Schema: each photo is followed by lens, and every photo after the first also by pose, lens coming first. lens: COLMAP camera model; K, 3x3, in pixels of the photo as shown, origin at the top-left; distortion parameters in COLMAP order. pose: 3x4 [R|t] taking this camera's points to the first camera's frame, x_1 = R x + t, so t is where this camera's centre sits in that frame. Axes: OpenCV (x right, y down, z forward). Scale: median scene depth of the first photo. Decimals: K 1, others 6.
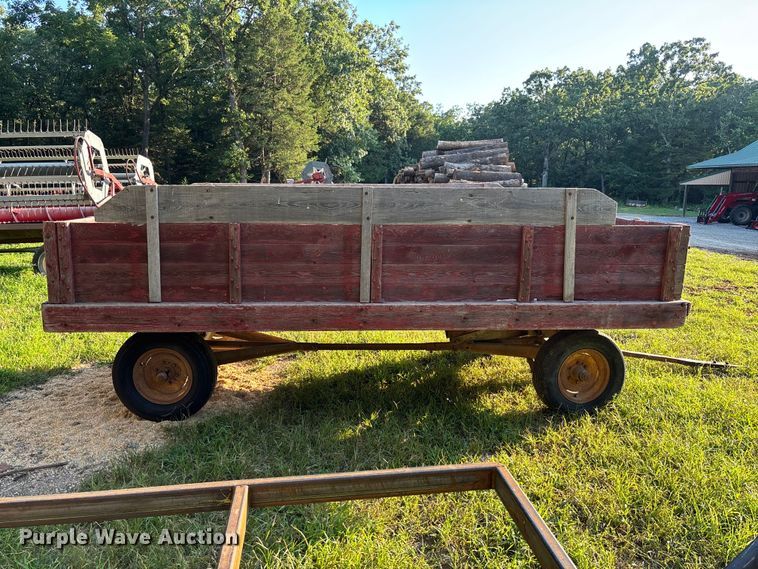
lens RADIAL K [[583.6, 0, 378.7], [0, 583.6, 291.8], [0, 0, 1]] dist [0.025961, -0.031759]
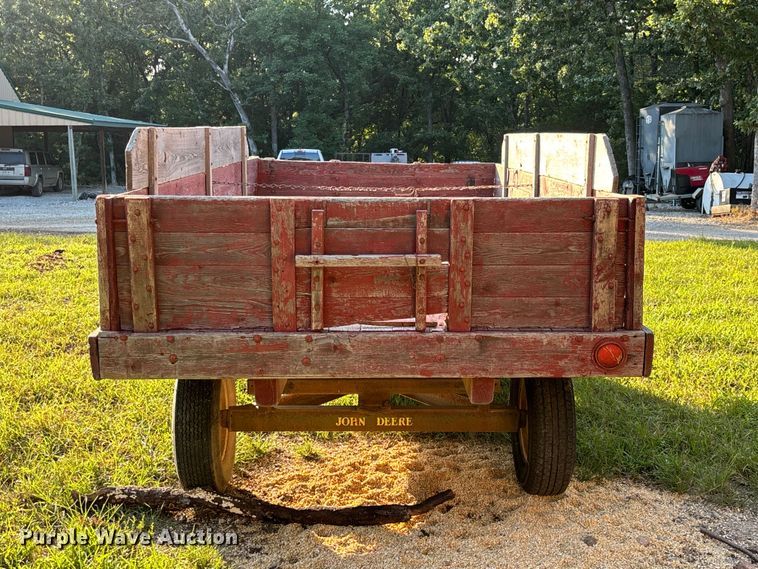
lens RADIAL K [[894.6, 0, 377.4], [0, 894.6, 300.5], [0, 0, 1]] dist [0.212519, -0.751939]
pose [[0.063469, -0.193367, 0.979071, -0.216529], [0.175028, 0.968000, 0.179835, -0.033078], [-0.982516, 0.159951, 0.095283, 0.170821]]
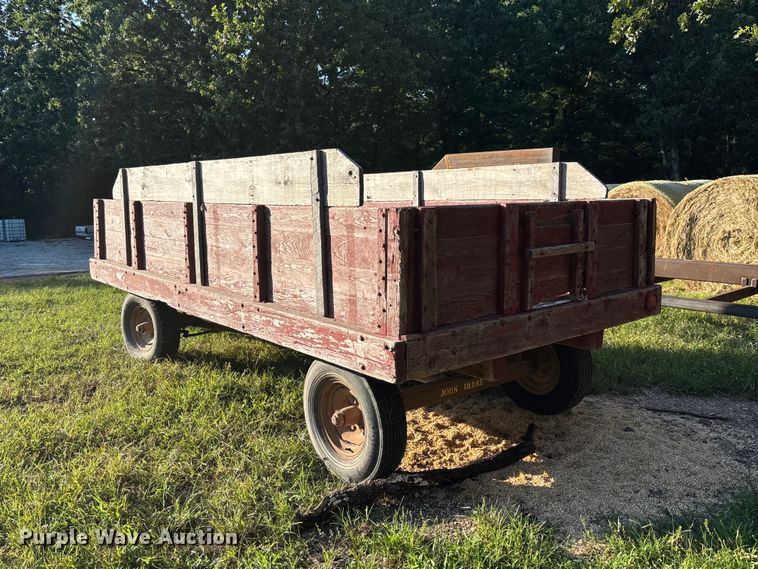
lens RADIAL K [[638.5, 0, 379.0], [0, 638.5, 284.5], [0, 0, 1]] dist [0.031105, -0.008262]
pose [[-0.570352, -0.118690, 0.812780, -0.166903], [0.154187, 0.956446, 0.247867, -0.044409], [-0.806799, 0.266692, -0.527210, 0.276319]]
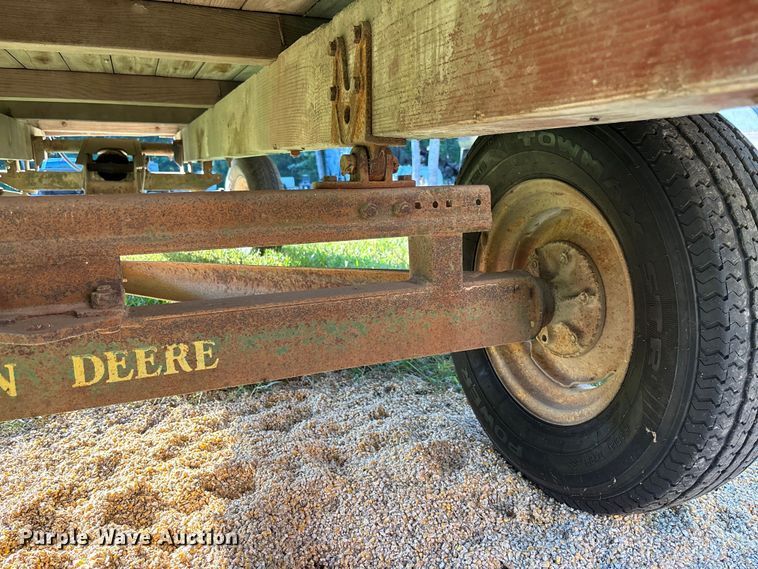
lens RADIAL K [[587.6, 0, 383.0], [0, 587.6, 289.9], [0, 0, 1]] dist [0.034815, -0.042948]
pose [[-0.322142, -0.206163, 0.923970, -0.090573], [0.176087, 0.945919, 0.272453, 0.008864], [-0.930171, 0.250468, -0.268417, 0.183006]]
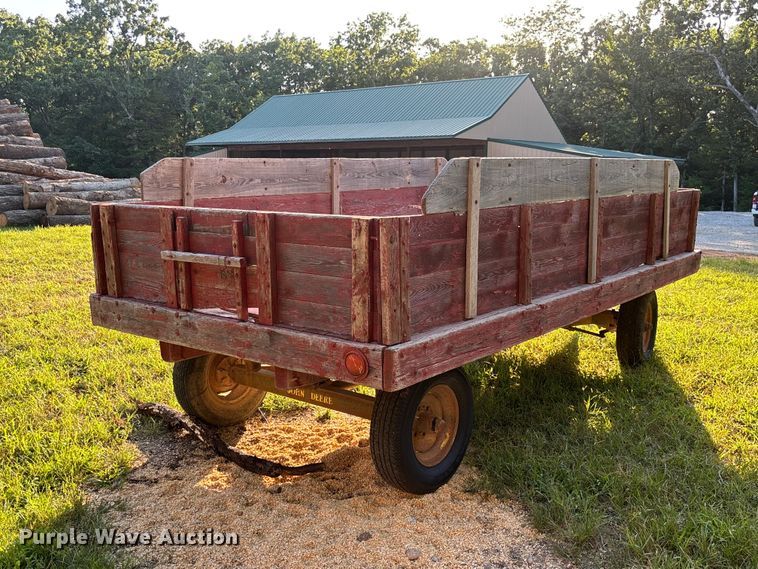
lens RADIAL K [[707.7, 0, 388.4], [0, 707.7, 288.1], [0, 0, 1]] dist [0.070256, -0.008468]
pose [[0.678983, -0.137084, 0.721242, -0.159892], [0.144186, 0.988179, 0.052083, -0.011919], [-0.719856, 0.068629, 0.690723, 0.068131]]
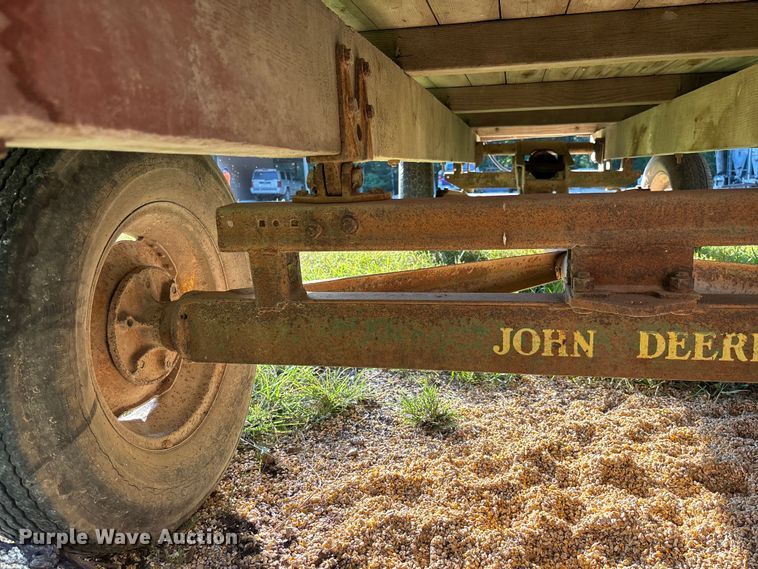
lens RADIAL K [[583.6, 0, 378.7], [0, 583.6, 291.8], [0, 0, 1]] dist [0.025961, -0.031759]
pose [[0.282947, -0.215990, 0.934499, -0.093932], [0.212639, 0.964195, 0.158470, 0.006796], [-0.935267, 0.153873, 0.318744, 0.192334]]
